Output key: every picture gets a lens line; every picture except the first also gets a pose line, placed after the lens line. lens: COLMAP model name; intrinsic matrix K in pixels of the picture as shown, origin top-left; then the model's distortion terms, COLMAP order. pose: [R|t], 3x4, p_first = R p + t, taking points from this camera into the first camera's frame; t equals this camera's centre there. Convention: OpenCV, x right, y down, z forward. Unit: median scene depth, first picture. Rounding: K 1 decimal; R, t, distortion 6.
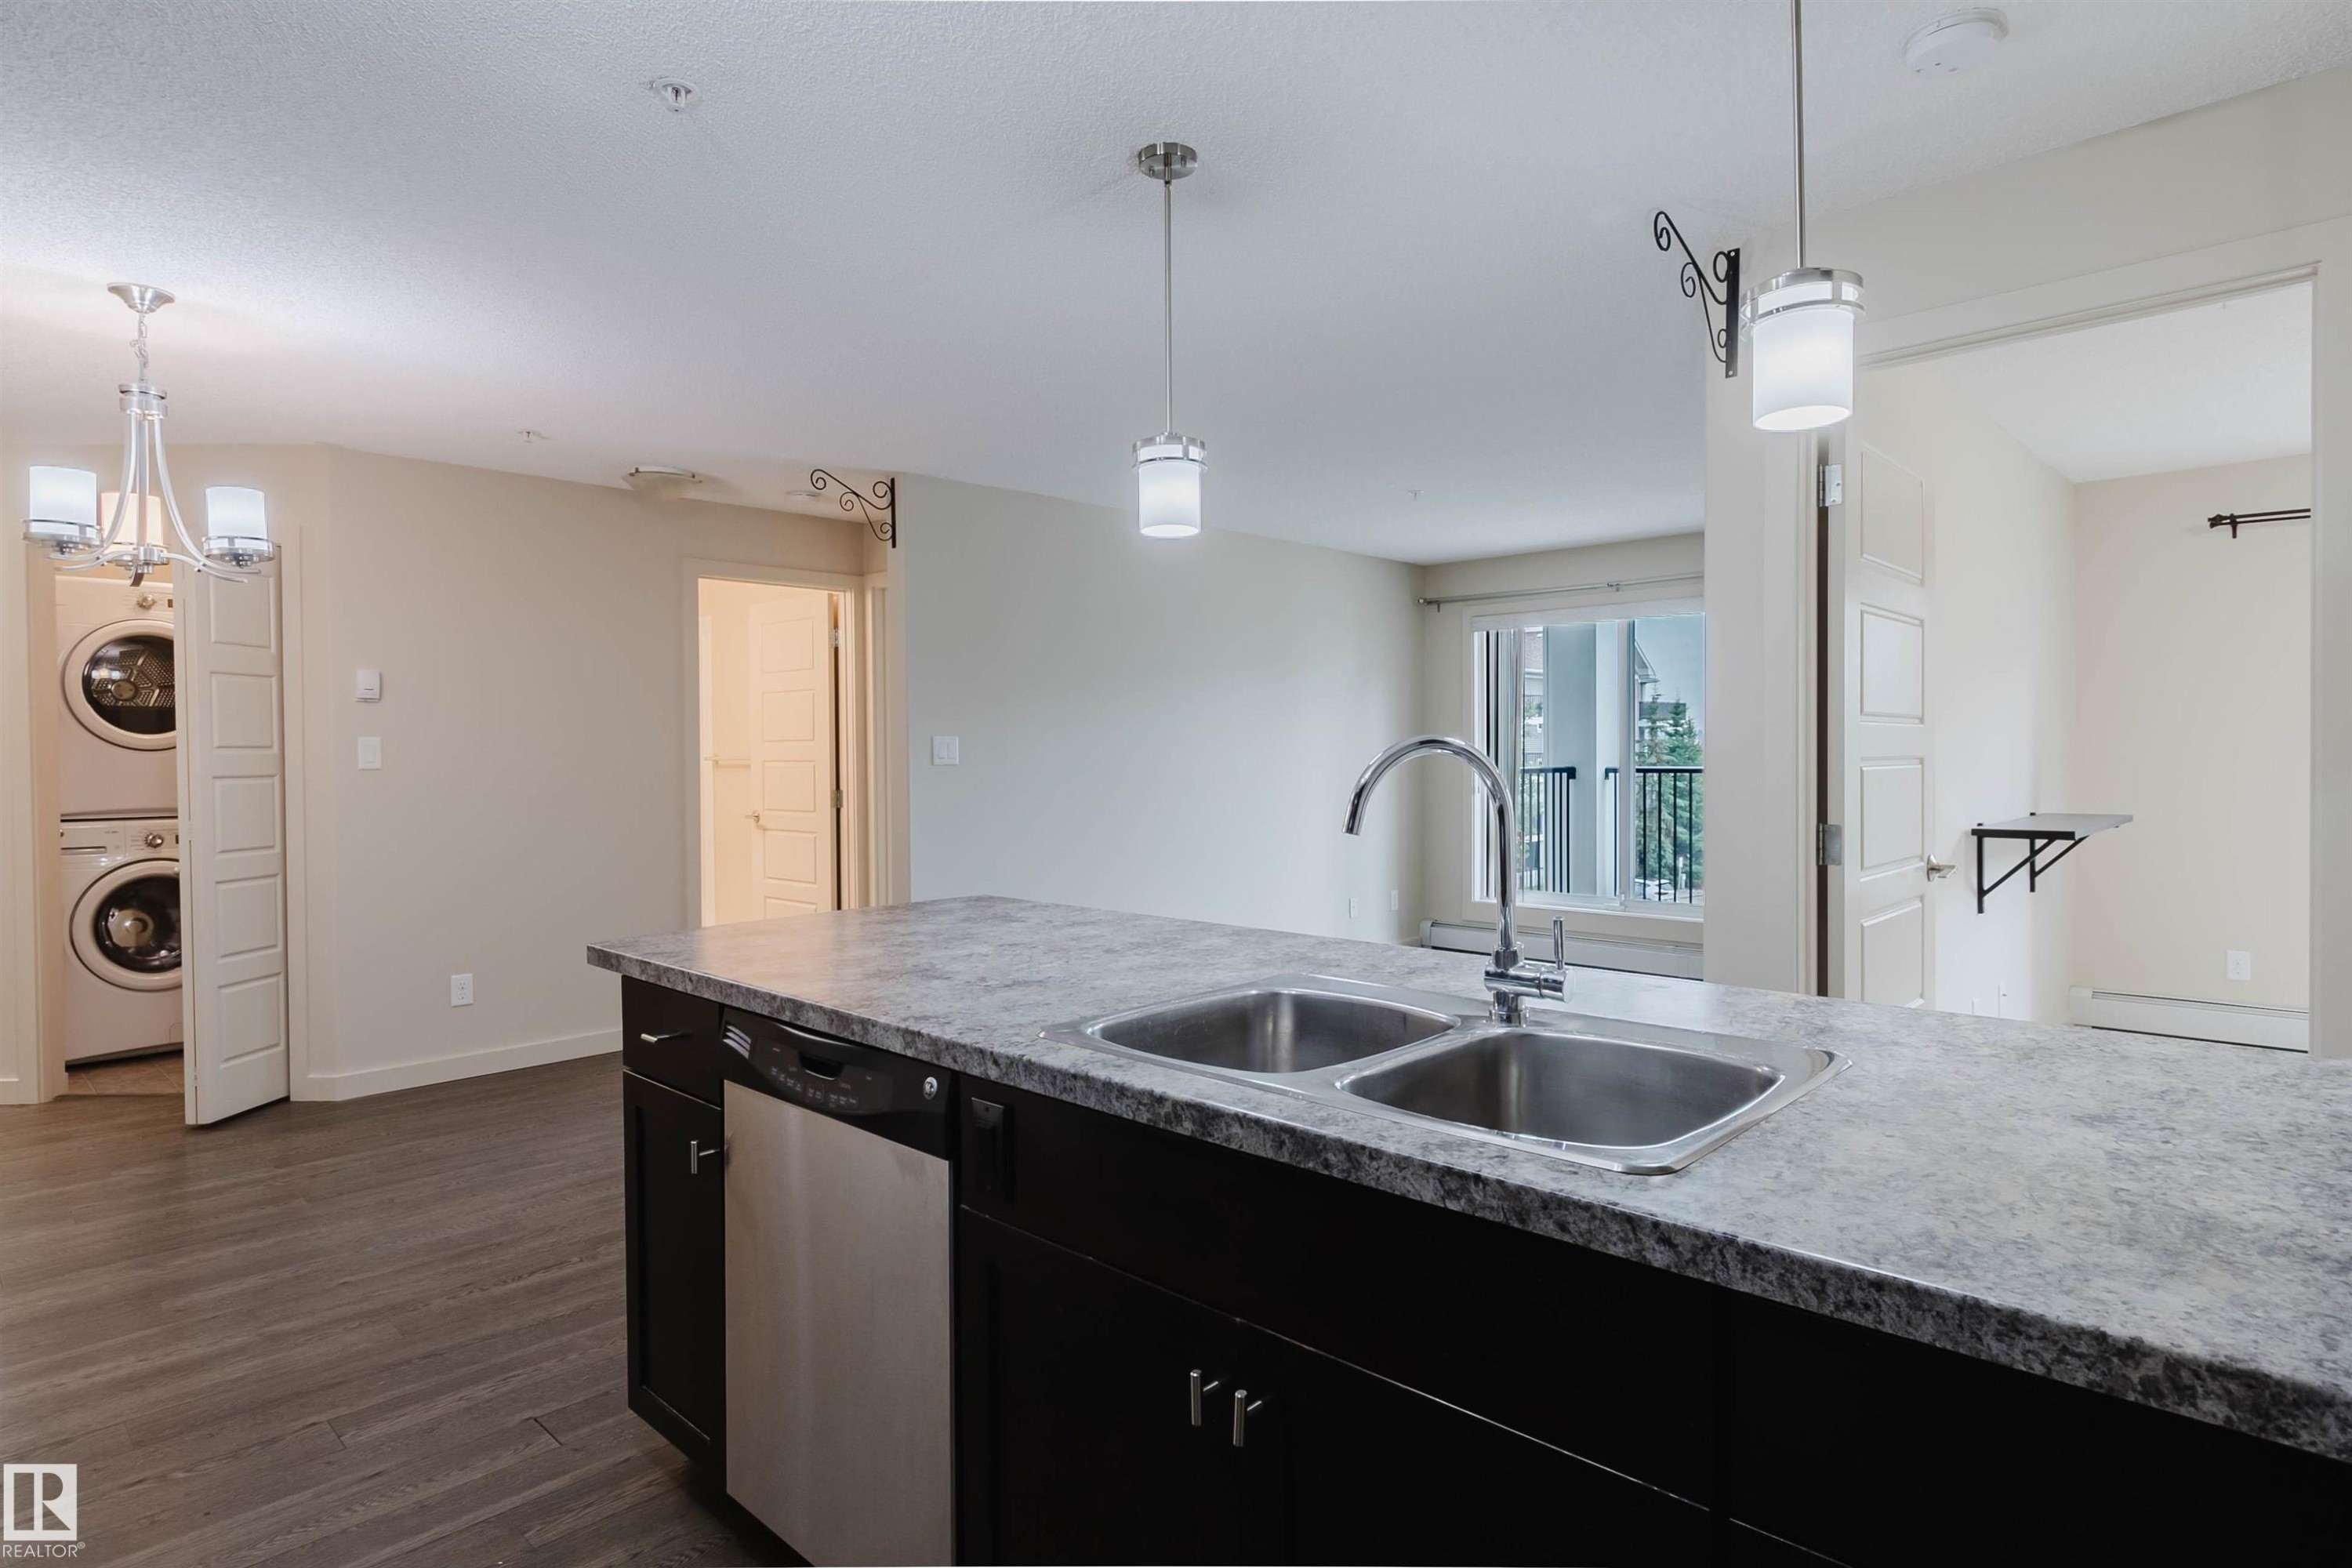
lens RADIAL K [[1257.5, 0, 1169.0], [0, 1257.5, 779.9], [0, 0, 1]] dist [-0.000673, -0.000111]
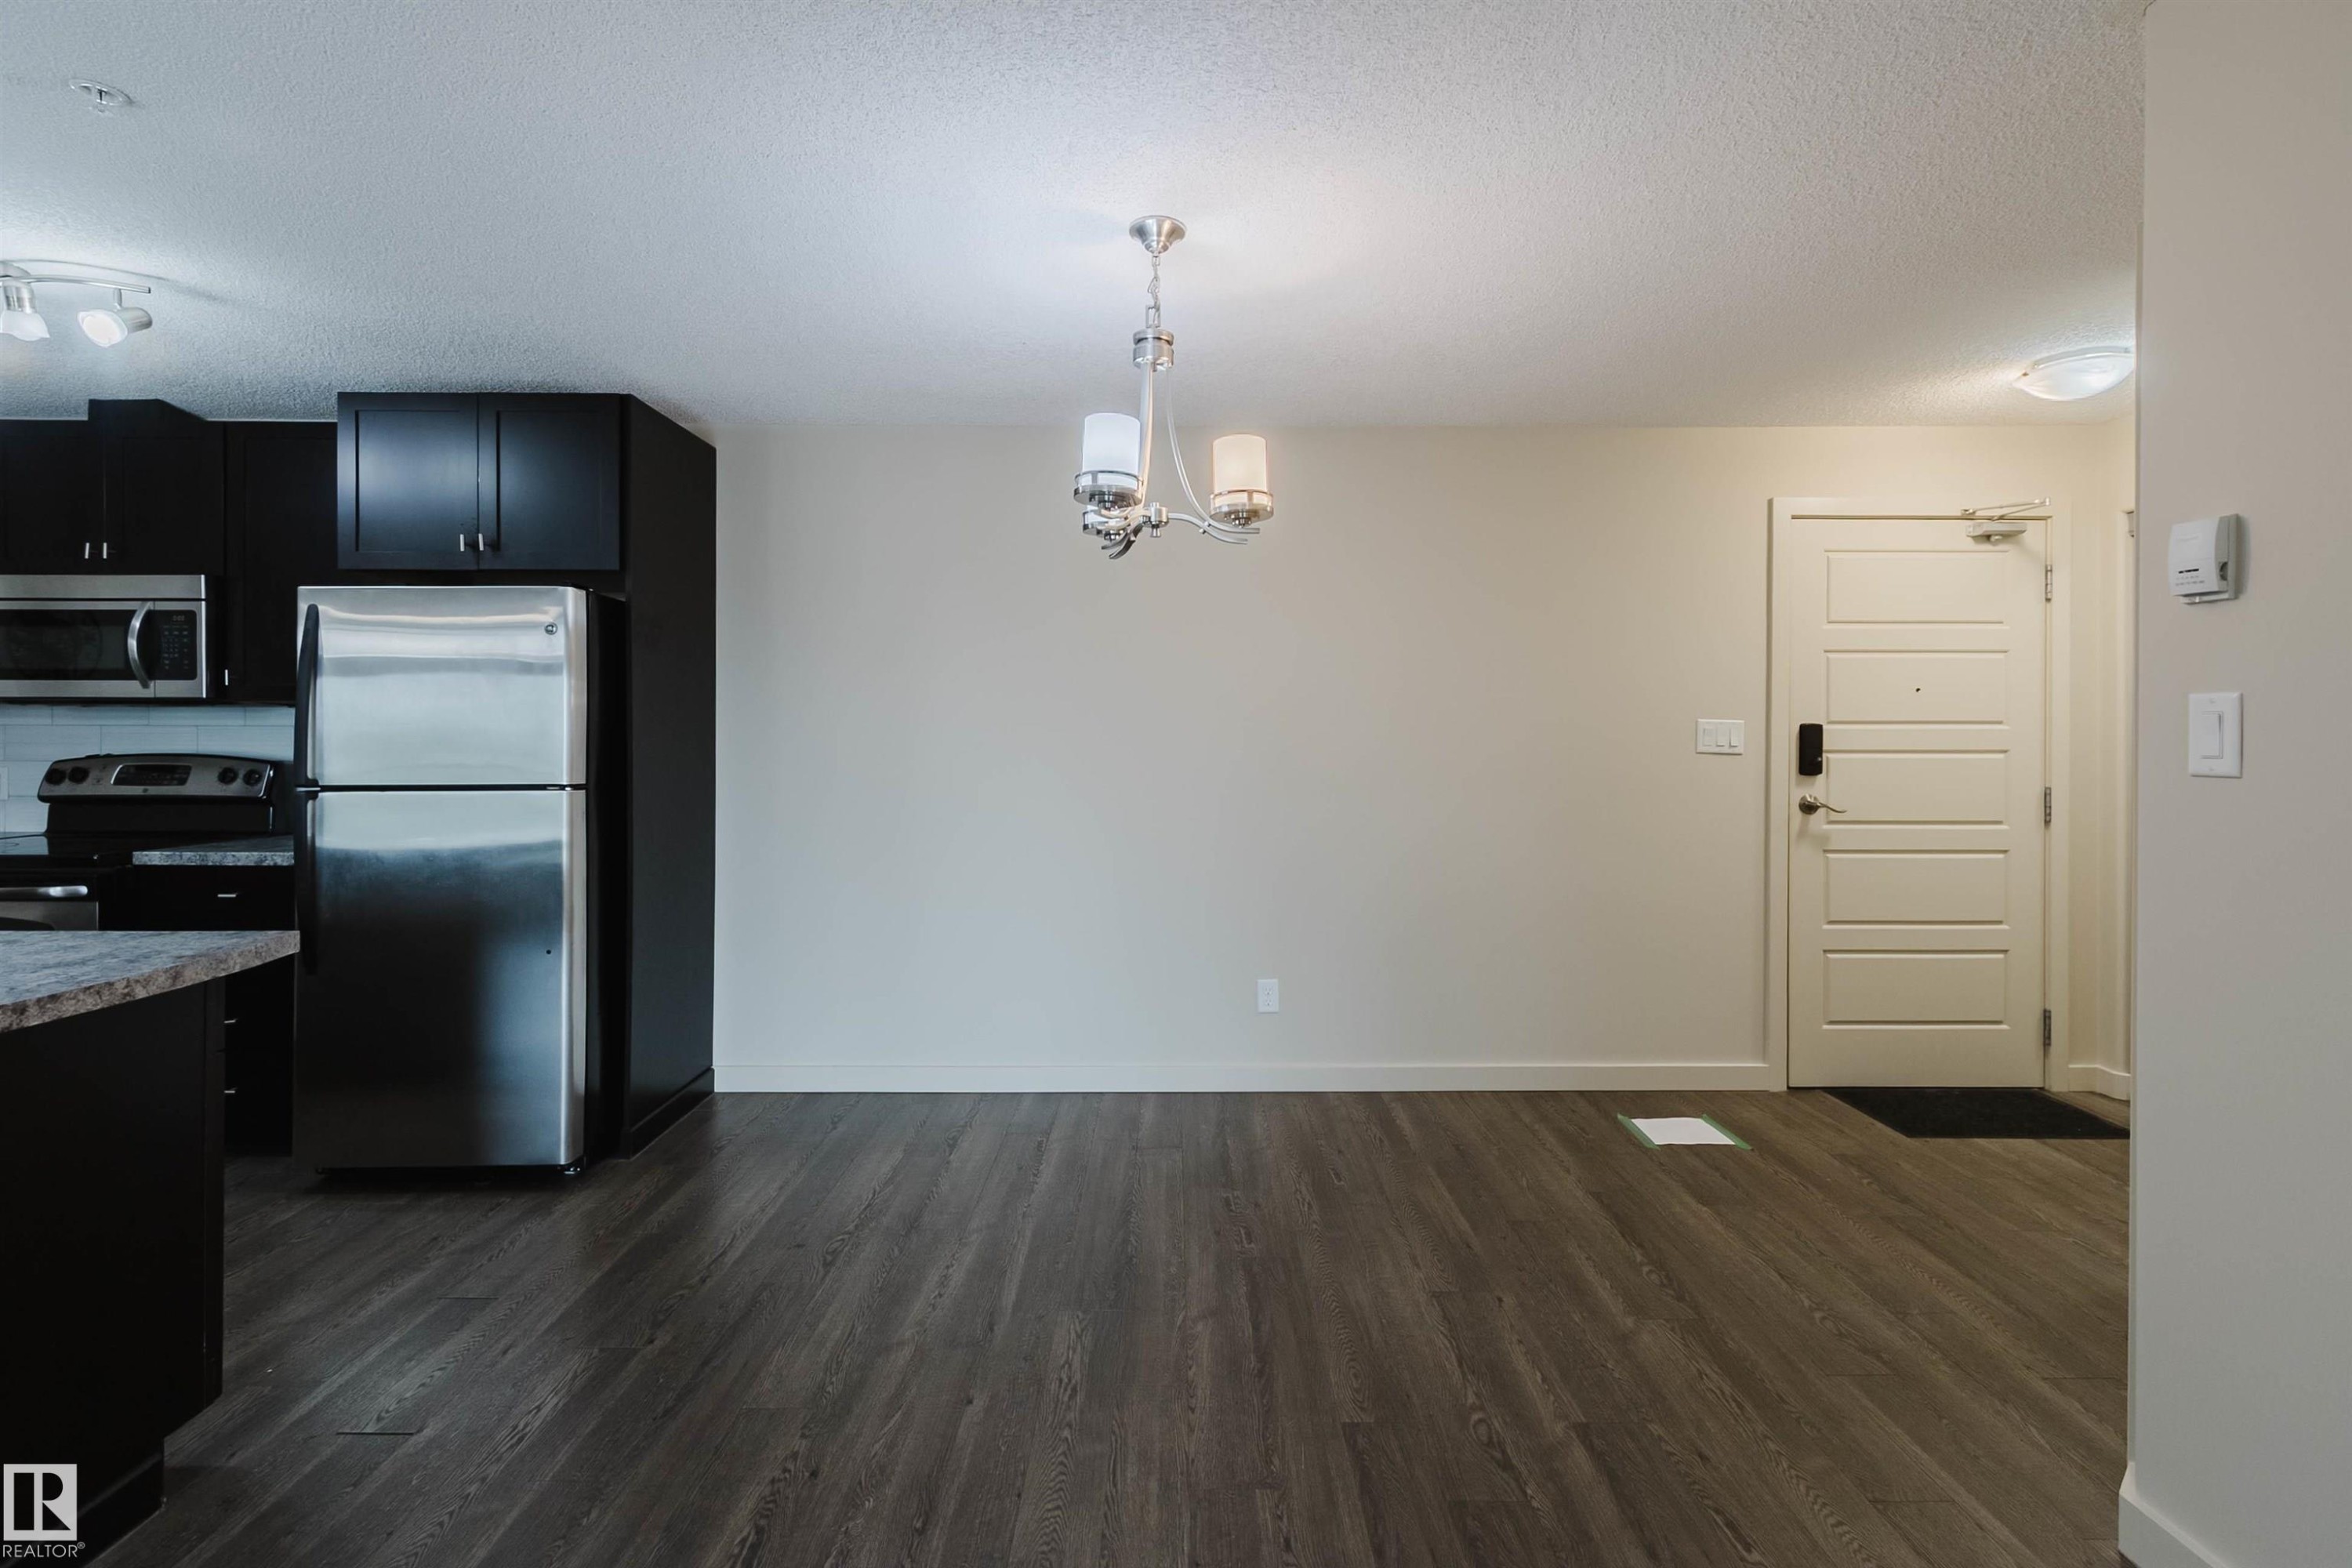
lens RADIAL K [[1078.7, 0, 1180.5], [0, 1078.7, 737.6], [0, 0, 1]] dist [0.001374, -0.000167]
pose [[-0.711108, 0.004680, -0.703067, -0.265646], [-0.013859, 0.999690, 0.020672, -0.033863], [0.702946, 0.024444, -0.710823, 1.522053]]
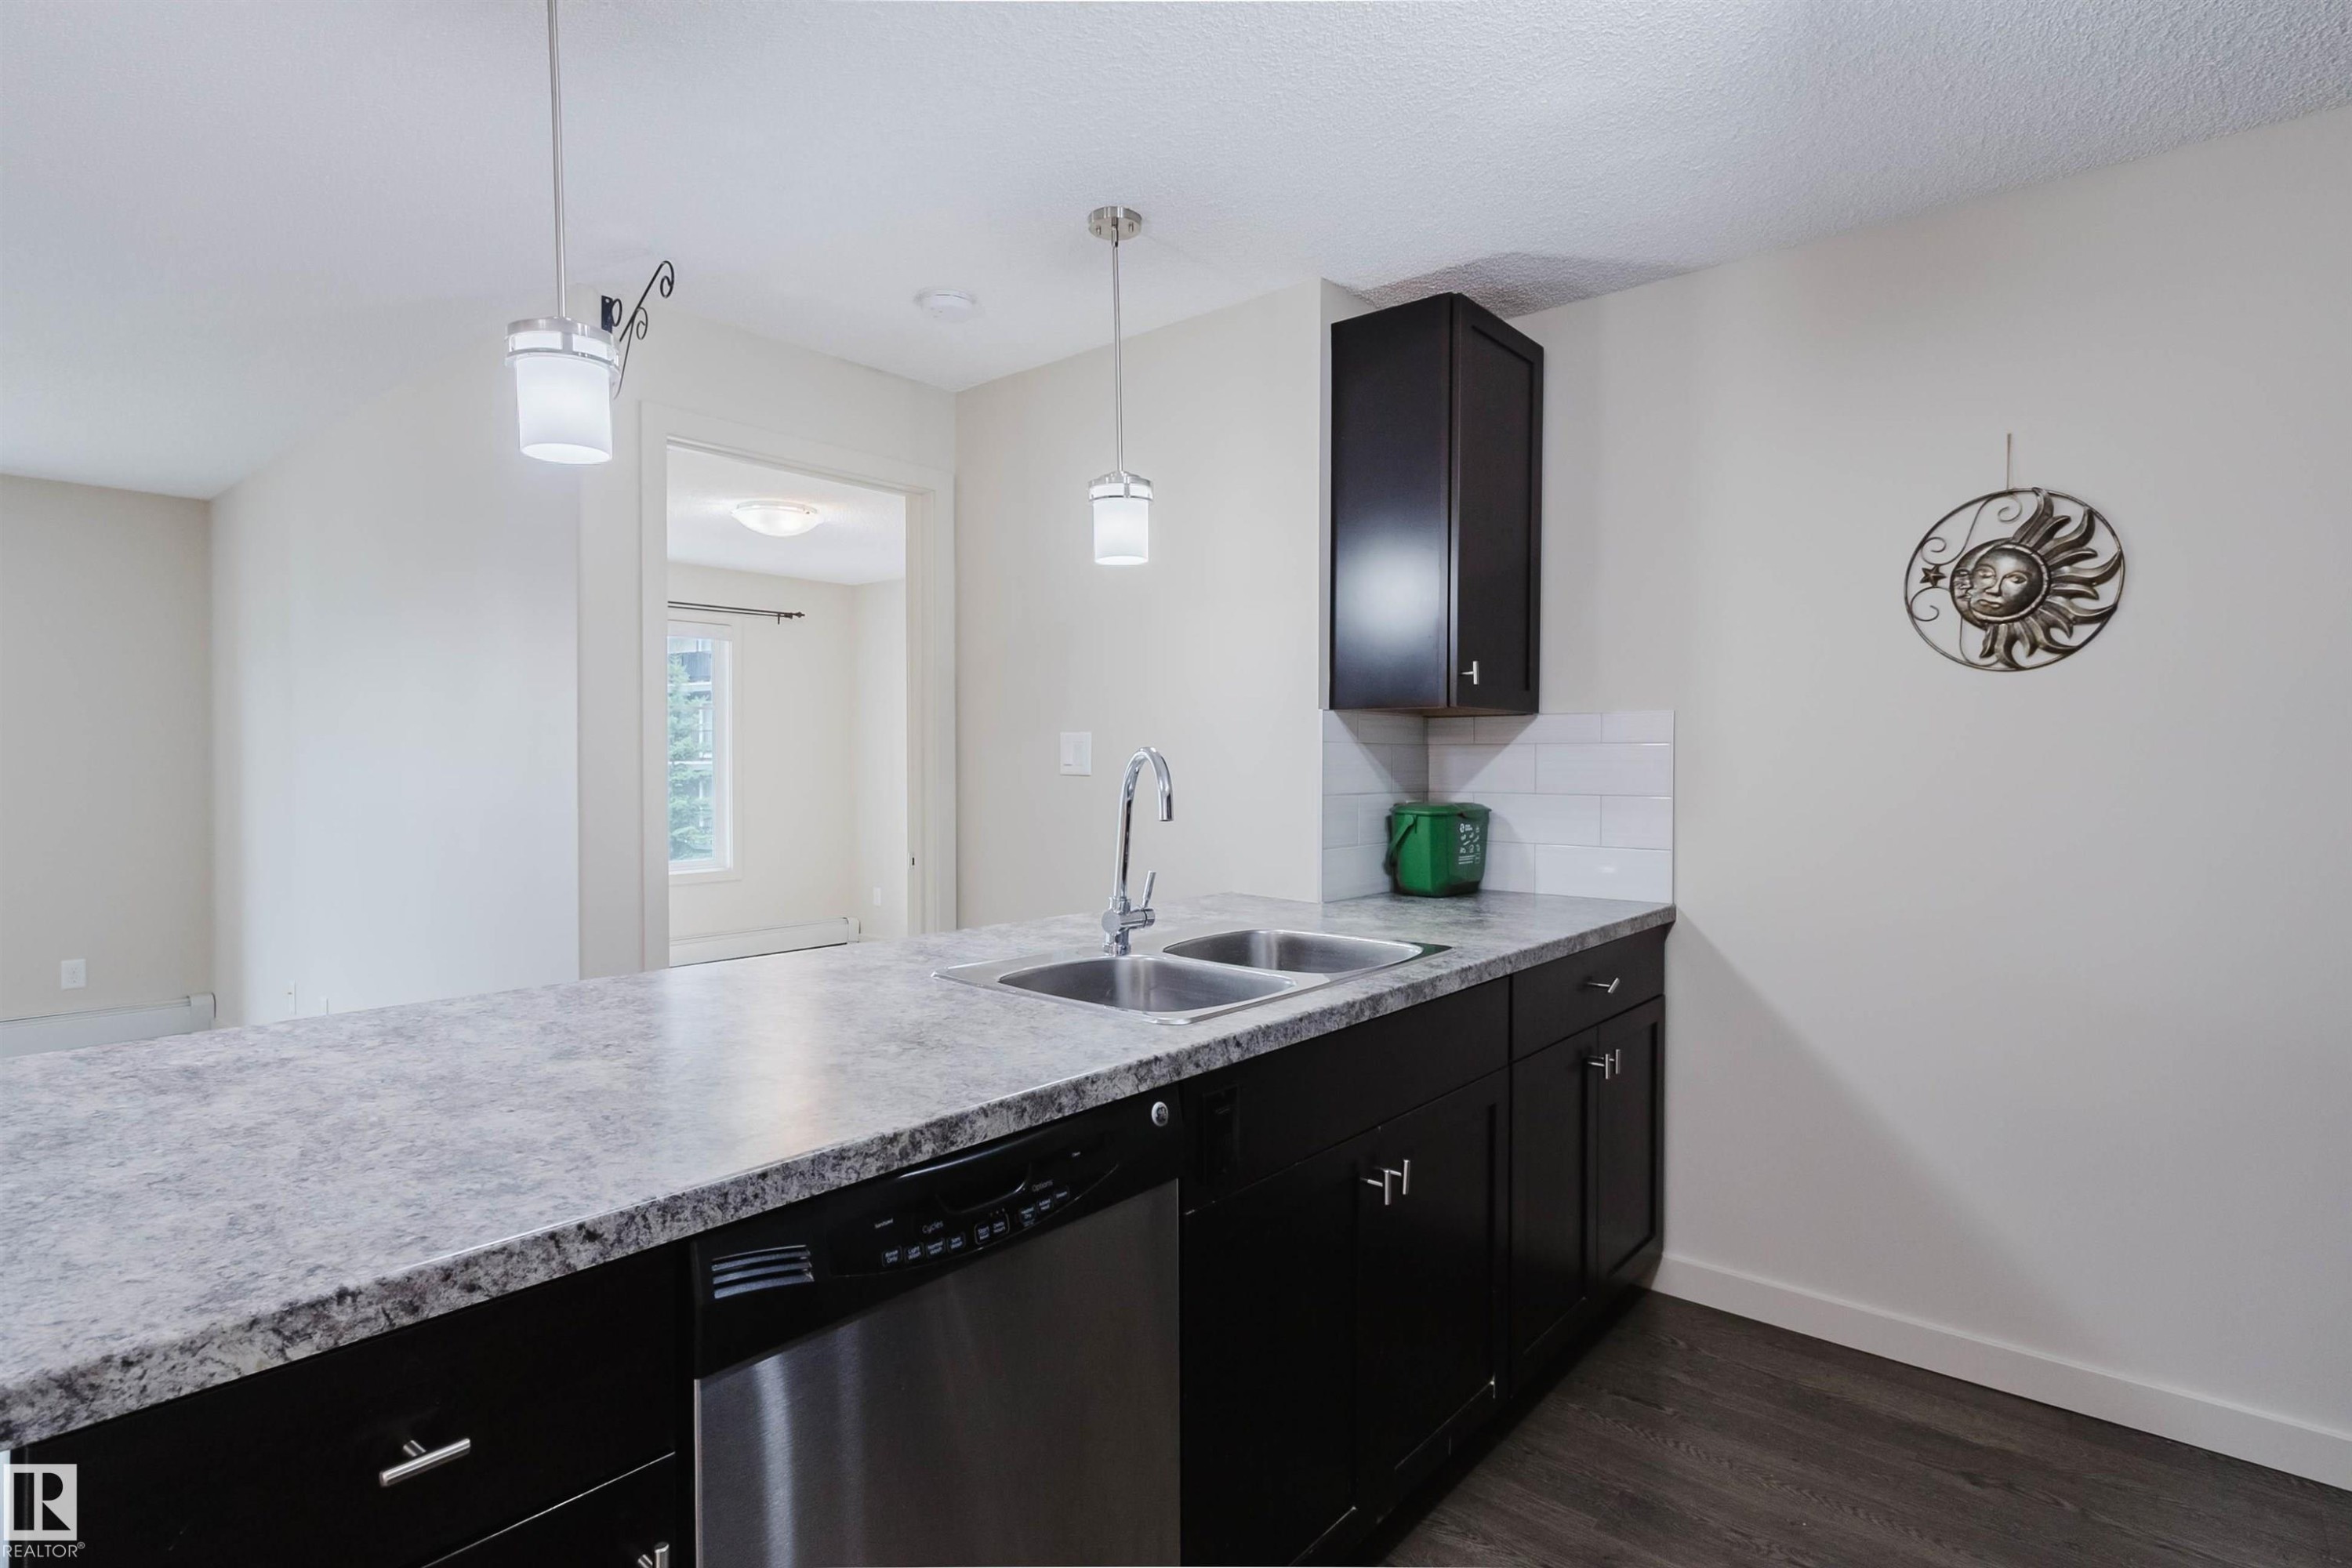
lens RADIAL K [[1170.7, 0, 1176.0], [0, 1170.7, 784.0], [0, 0, 1]] dist [0.001888, 0.000057]
pose [[-0.067066, -0.011405, 0.997683, -0.526648], [0.019039, 0.999738, 0.012708, -0.005161], [-0.997567, 0.019847, -0.066831, 0.519868]]
